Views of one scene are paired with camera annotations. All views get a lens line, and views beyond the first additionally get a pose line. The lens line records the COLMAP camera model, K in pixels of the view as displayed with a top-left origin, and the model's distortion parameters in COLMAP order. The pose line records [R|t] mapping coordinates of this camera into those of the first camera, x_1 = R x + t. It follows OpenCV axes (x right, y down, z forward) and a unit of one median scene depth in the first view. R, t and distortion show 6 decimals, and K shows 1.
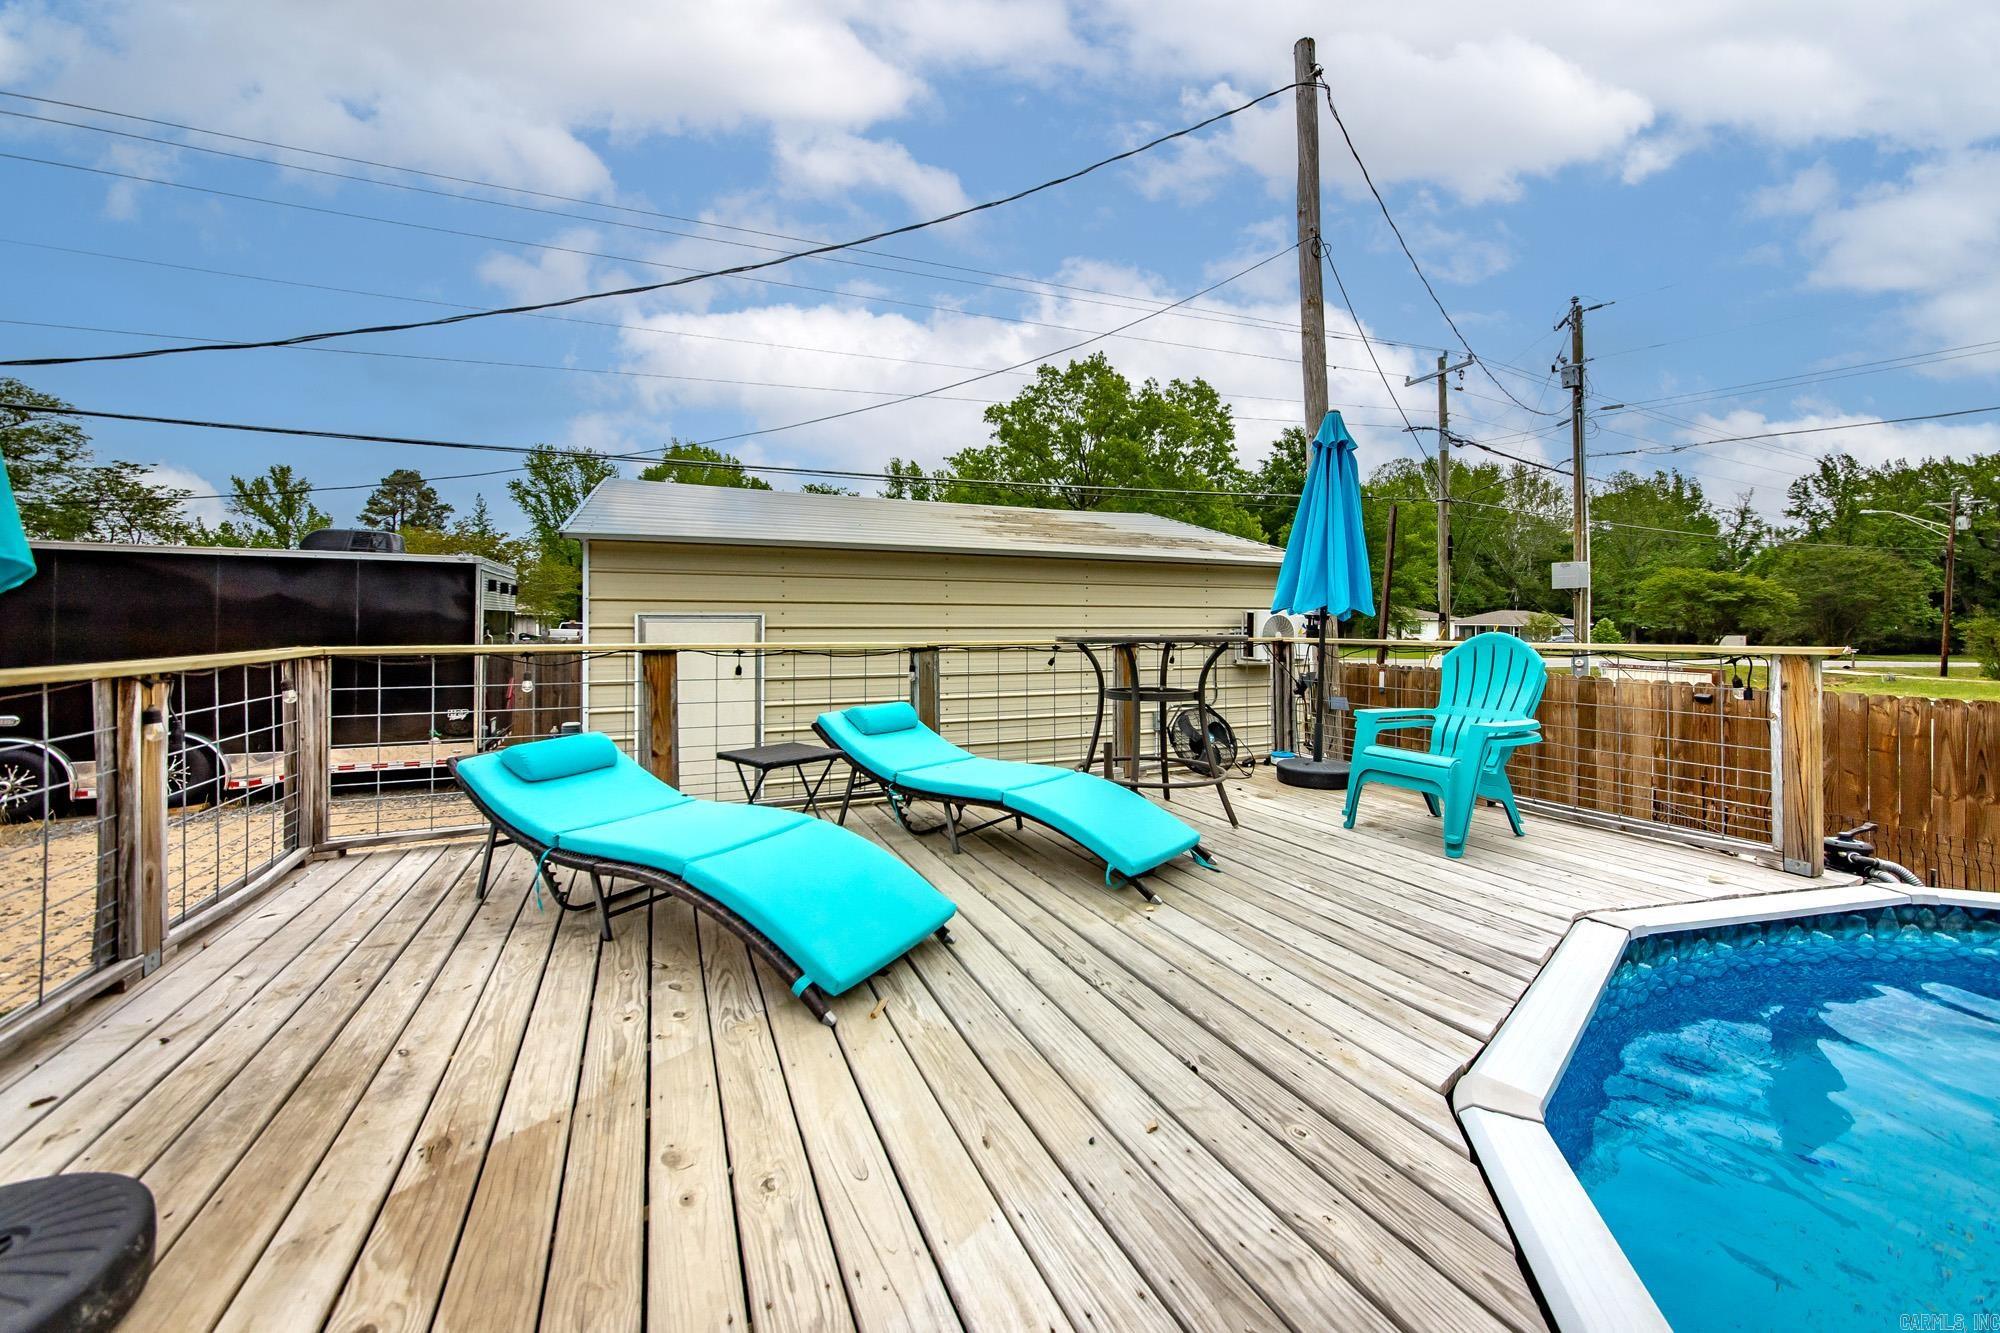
lens RADIAL K [[757.3, 0, 992.9], [0, 757.3, 620.2], [0, 0, 1]] dist [-0.007279, 0.000347]
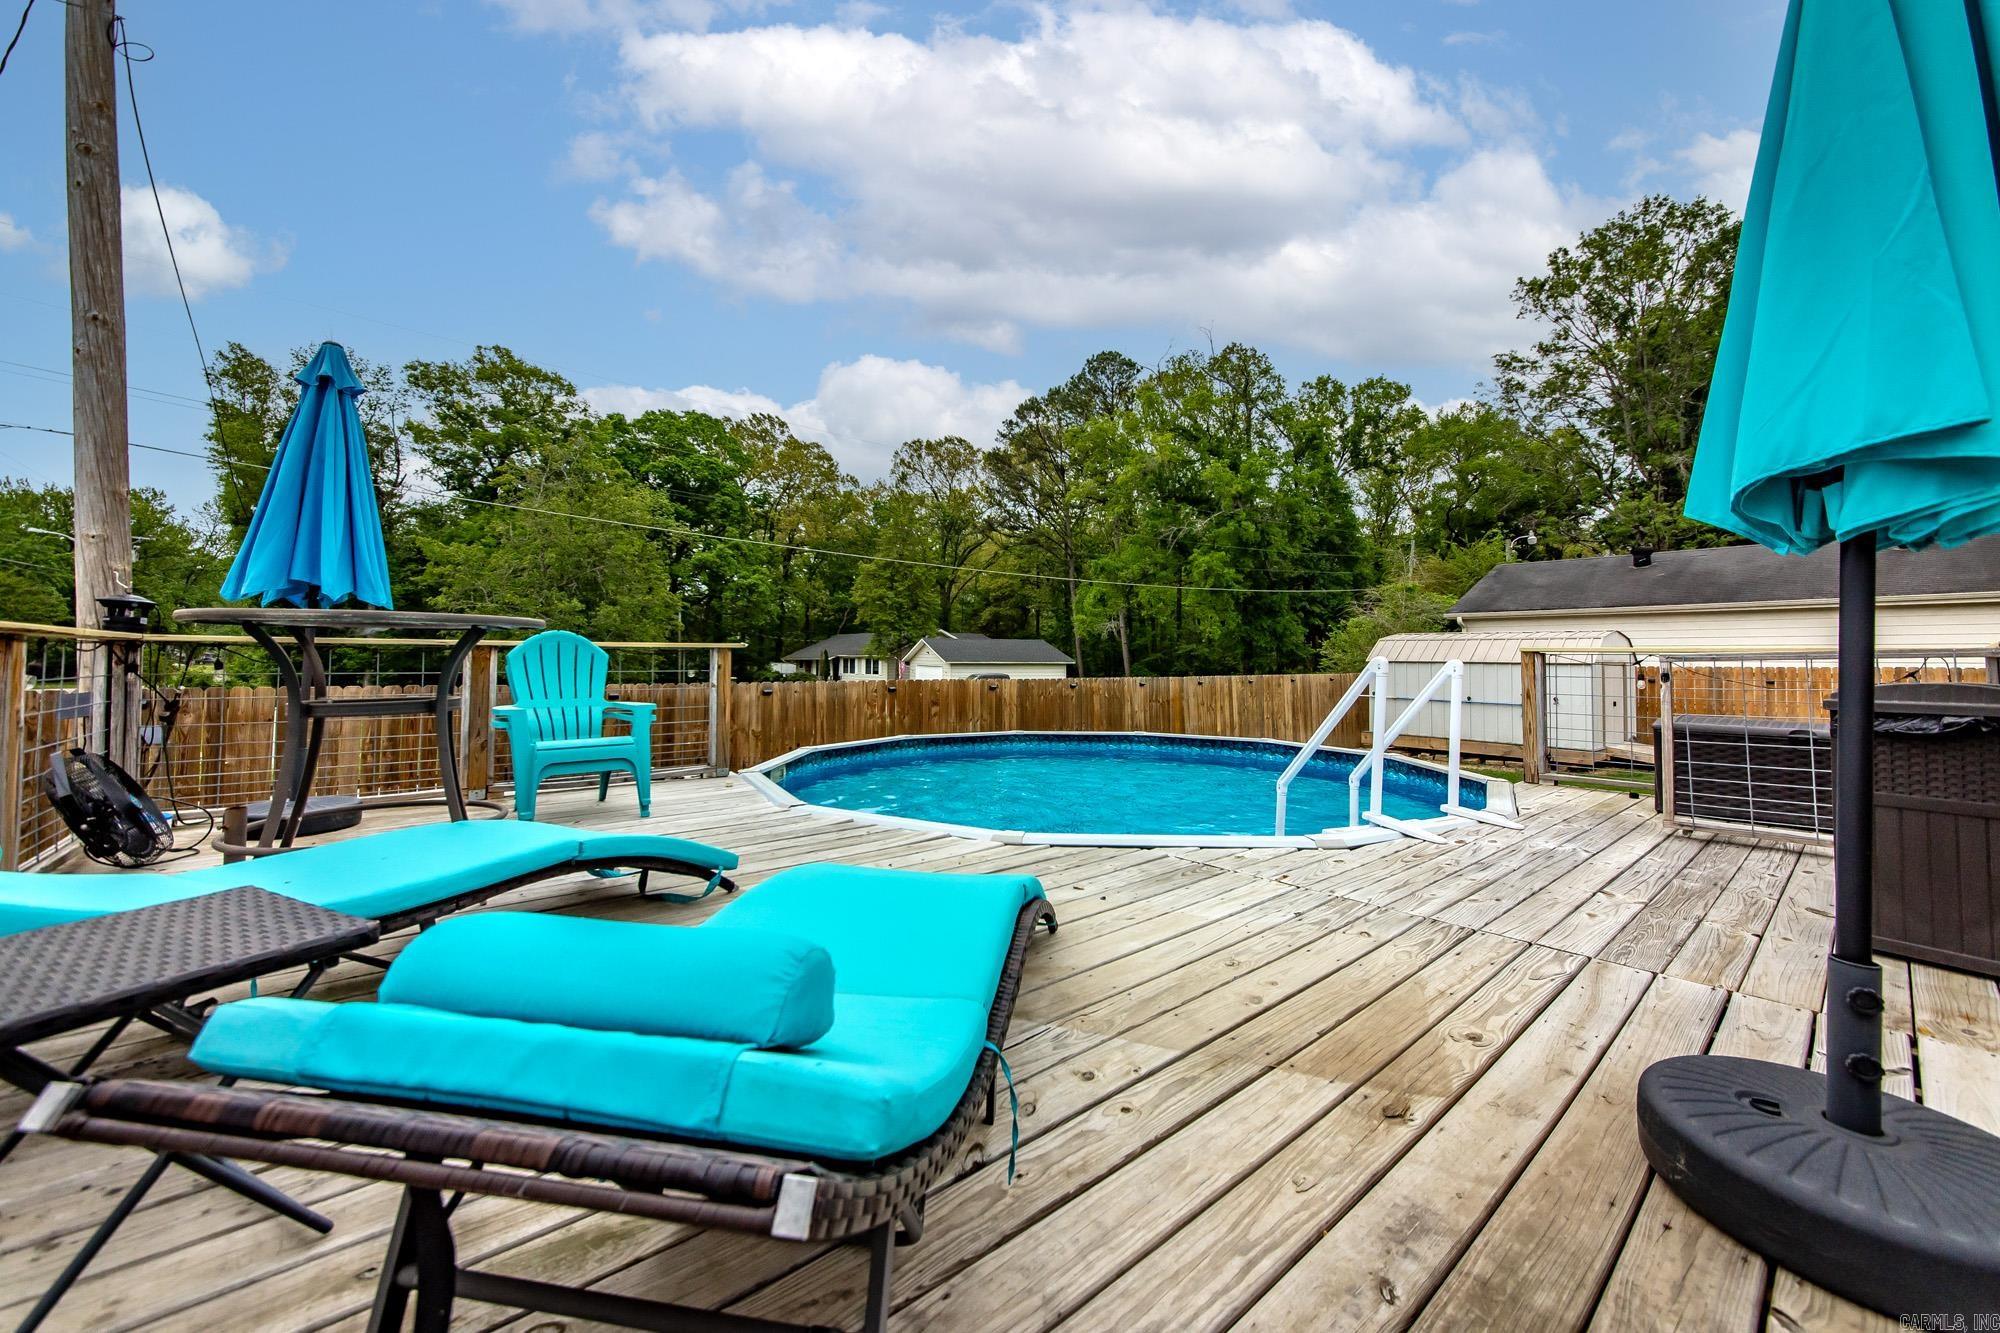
lens RADIAL K [[734.4, 0, 990.0], [0, 734.4, 663.7], [0, 0, 1]] dist [-0.004050, 0.000522]
pose [[-0.259697, -0.008585, 0.965652, -1.327344], [-0.012412, 0.999908, 0.005552, 0.112885], [-0.965610, -0.010544, -0.259780, 1.545969]]
